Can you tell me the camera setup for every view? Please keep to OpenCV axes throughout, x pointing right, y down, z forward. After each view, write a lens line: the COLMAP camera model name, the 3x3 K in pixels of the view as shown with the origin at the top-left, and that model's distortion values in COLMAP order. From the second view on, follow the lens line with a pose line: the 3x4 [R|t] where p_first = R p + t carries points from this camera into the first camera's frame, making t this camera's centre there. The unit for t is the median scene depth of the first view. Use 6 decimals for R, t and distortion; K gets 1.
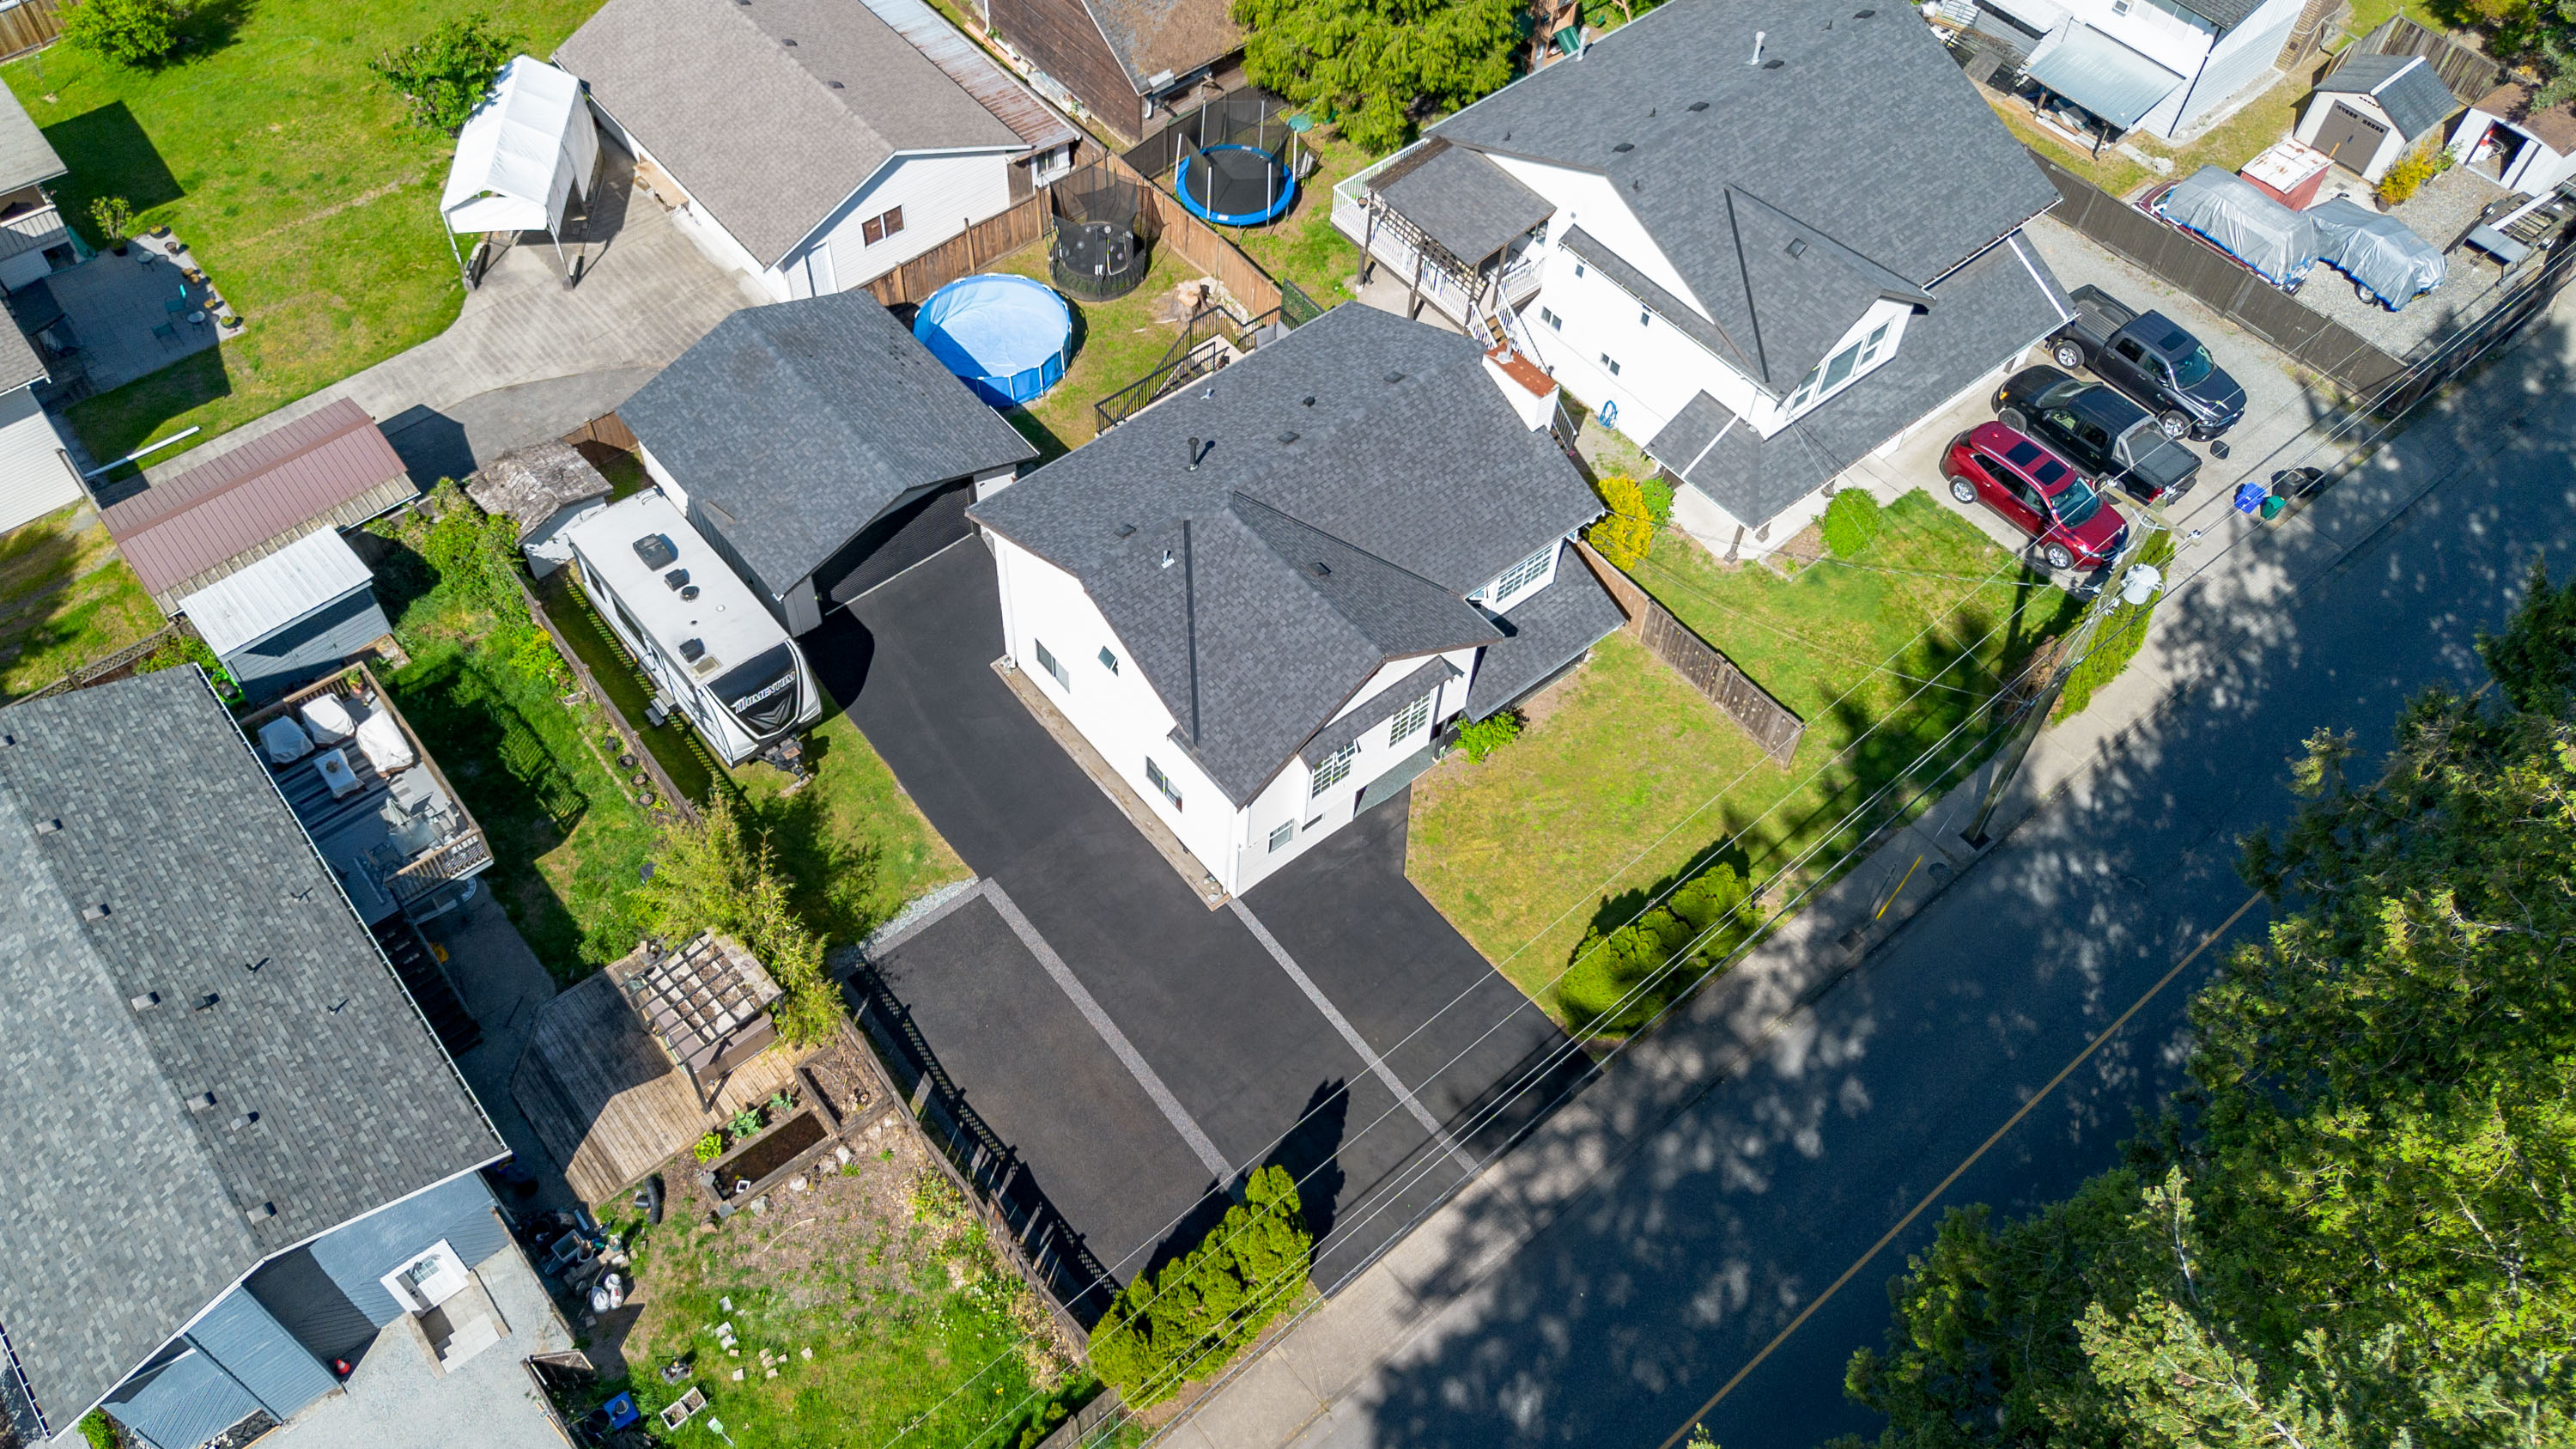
lens RADIAL K [[2020.8, 0, 1182.2], [0, 2020.8, 714.6], [0, 0, 1]] dist [0.056865, -0.059451]
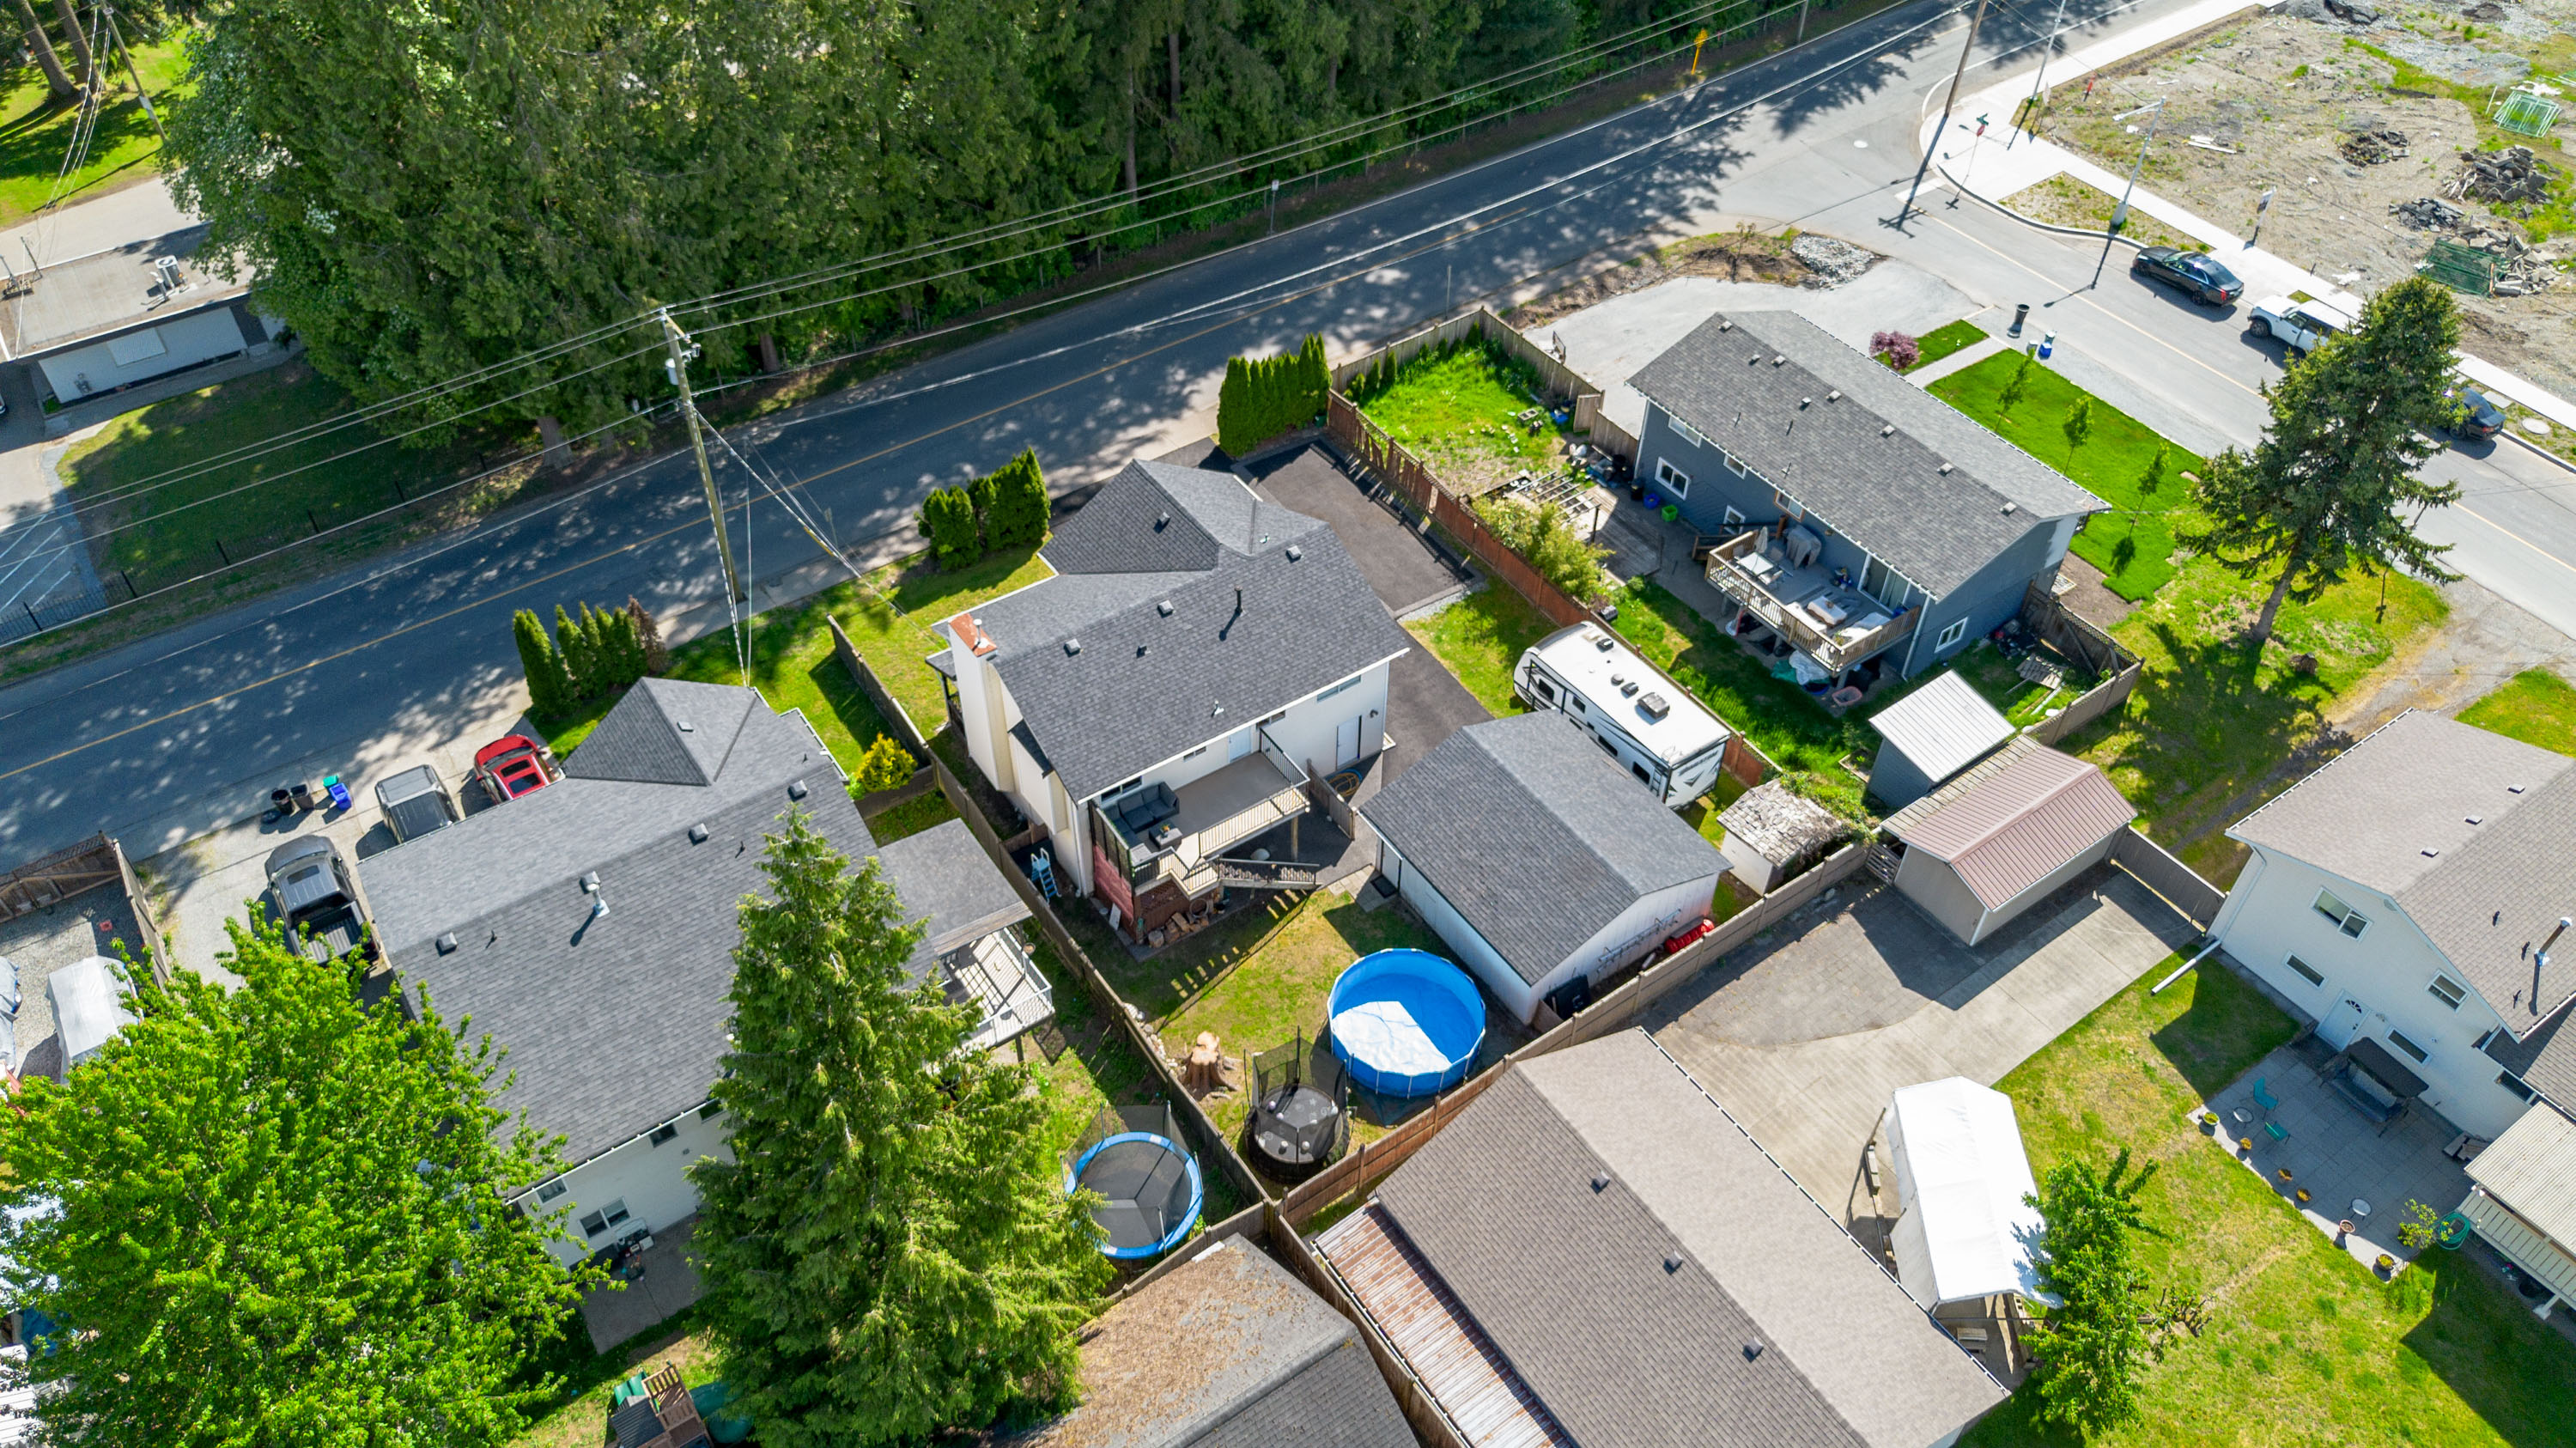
lens RADIAL K [[1868.4, 0, 1285.9], [0, 1868.4, 698.3], [0, 0, 1]] dist [0.059503, -0.050061]
pose [[-0.997830, -0.052692, 0.039482, -0.075322], [0.045645, -0.121415, 0.991552, -1.302039], [-0.047453, 0.991202, 0.123556, 0.878523]]
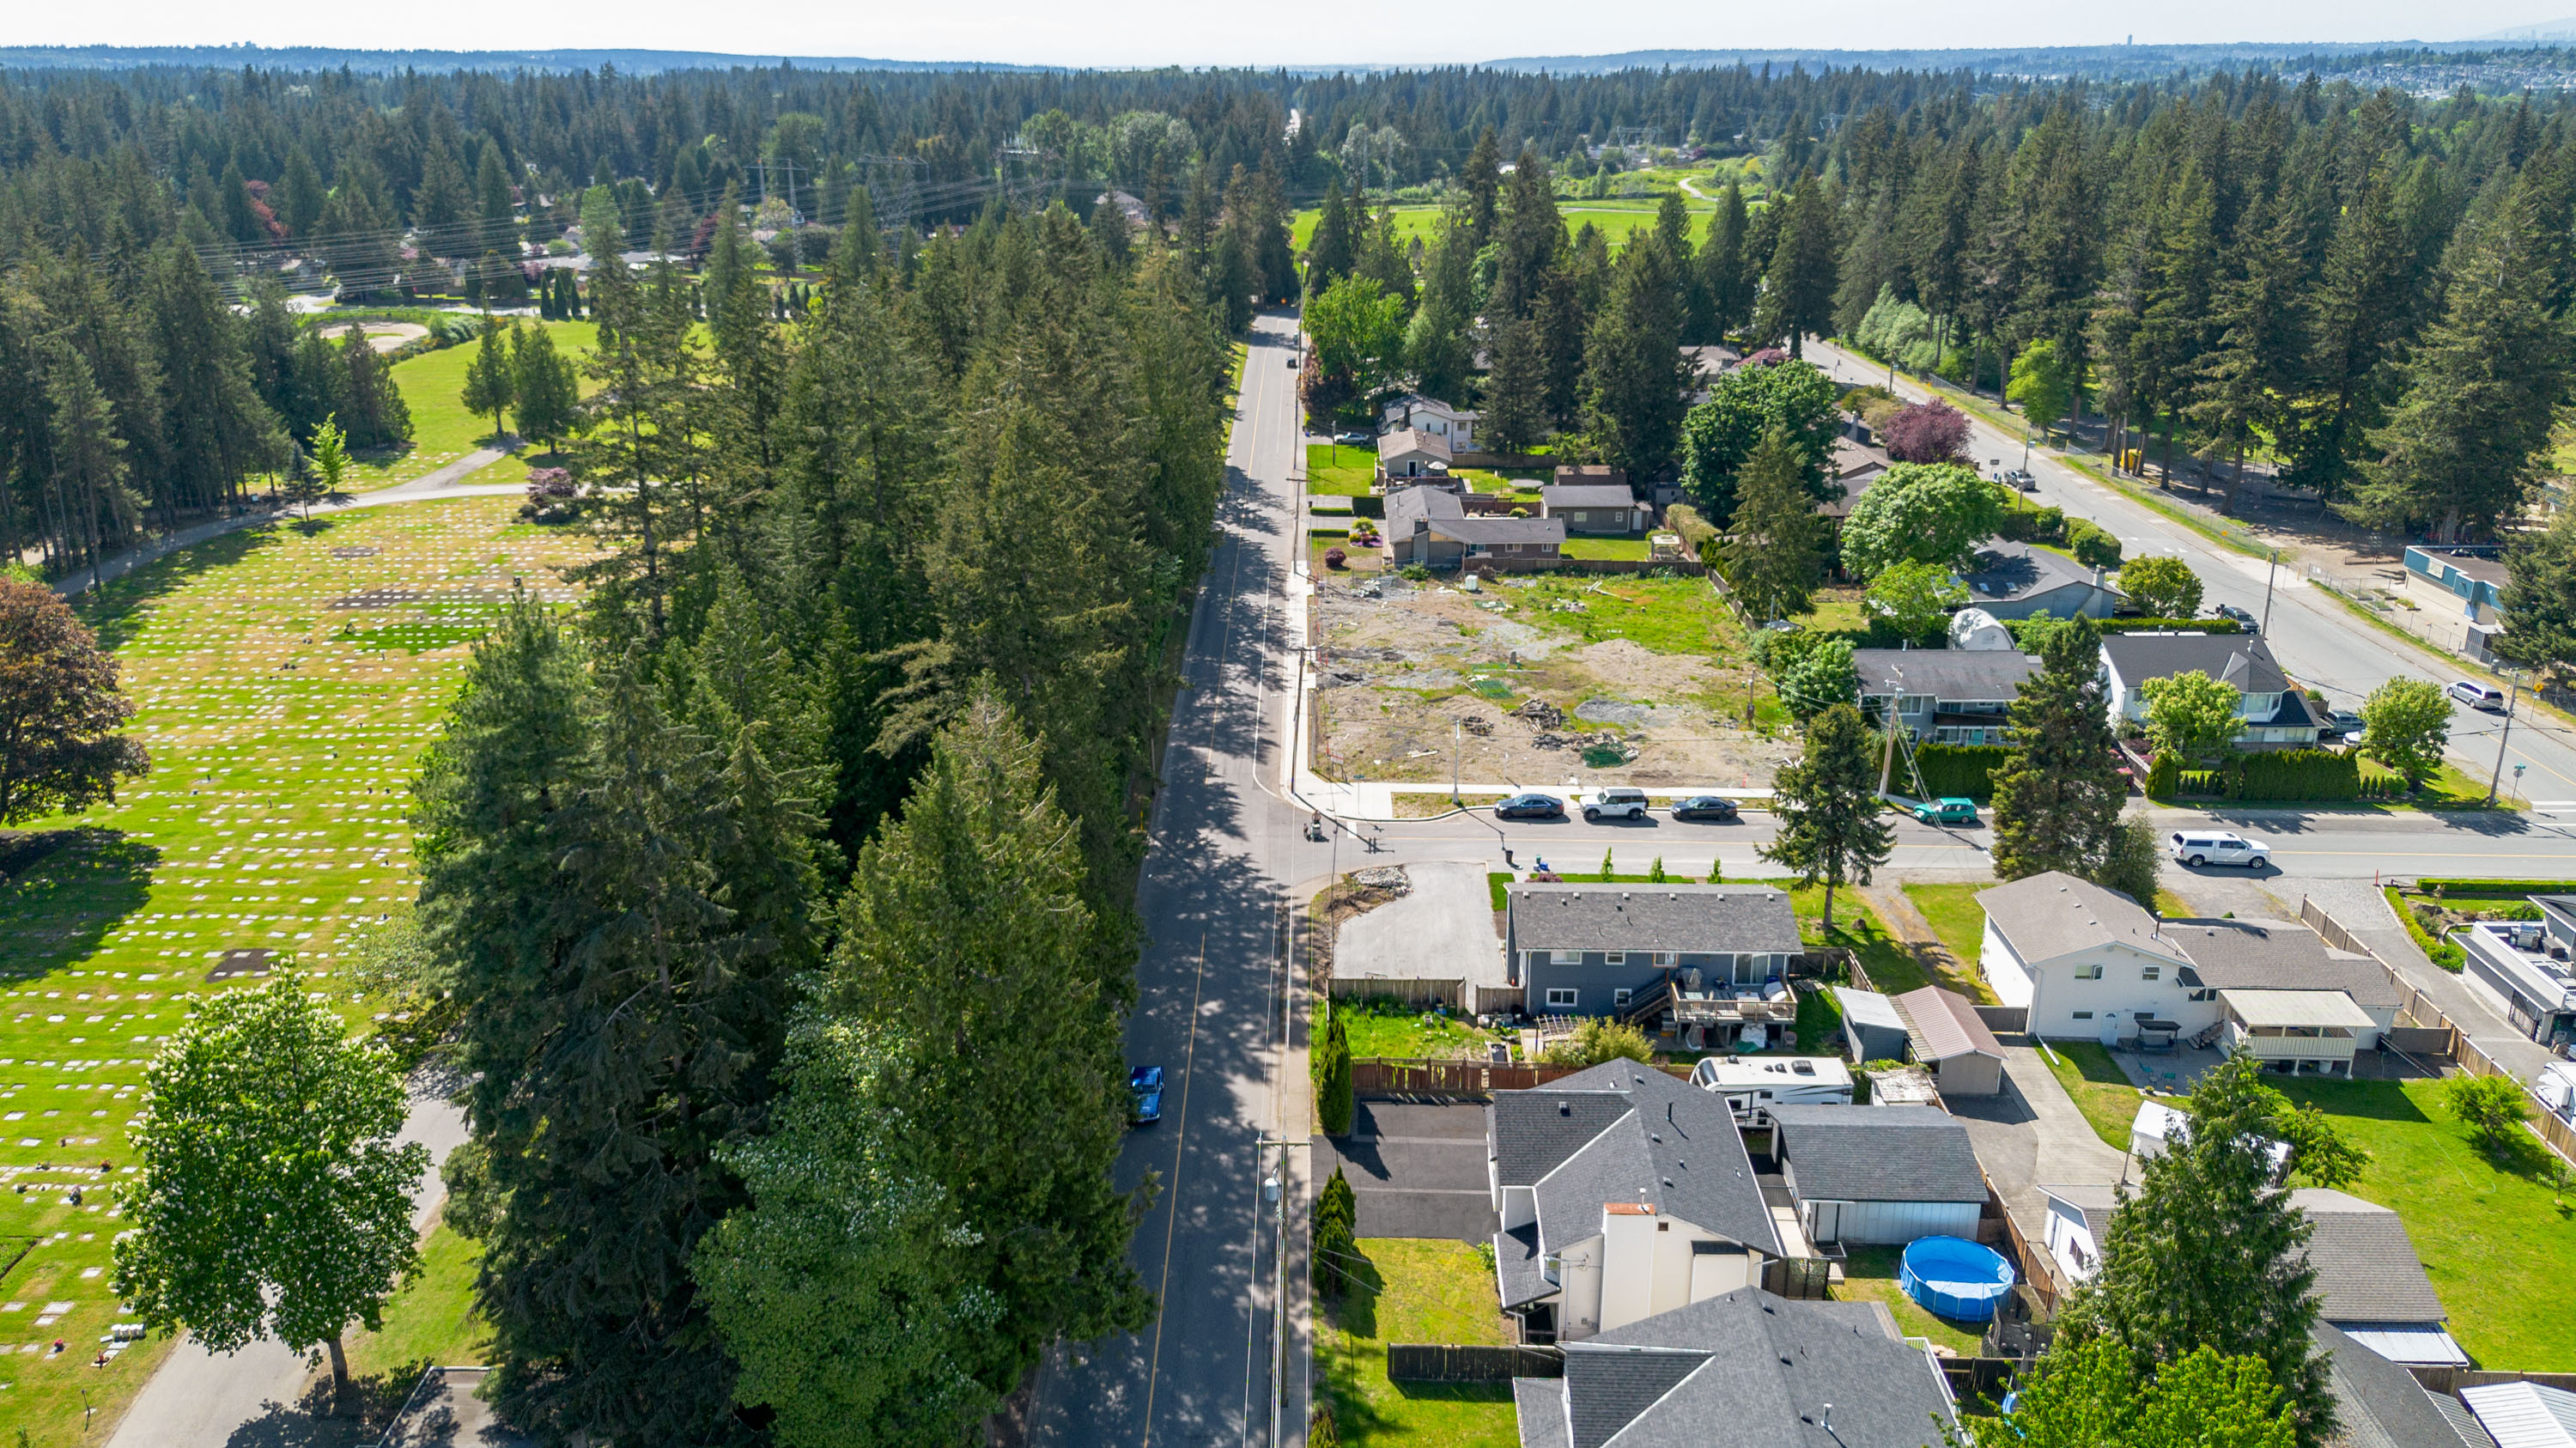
lens RADIAL K [[1855.1, 0, 1283.9], [0, 1855.1, 695.4], [0, 0, 1]] dist [0.085591, -0.115111]
pose [[-0.640823, 0.242181, -0.728487, 1.329604], [-0.612657, 0.410480, 0.675394, -1.174340], [0.462597, 0.879121, -0.114671, 0.672313]]
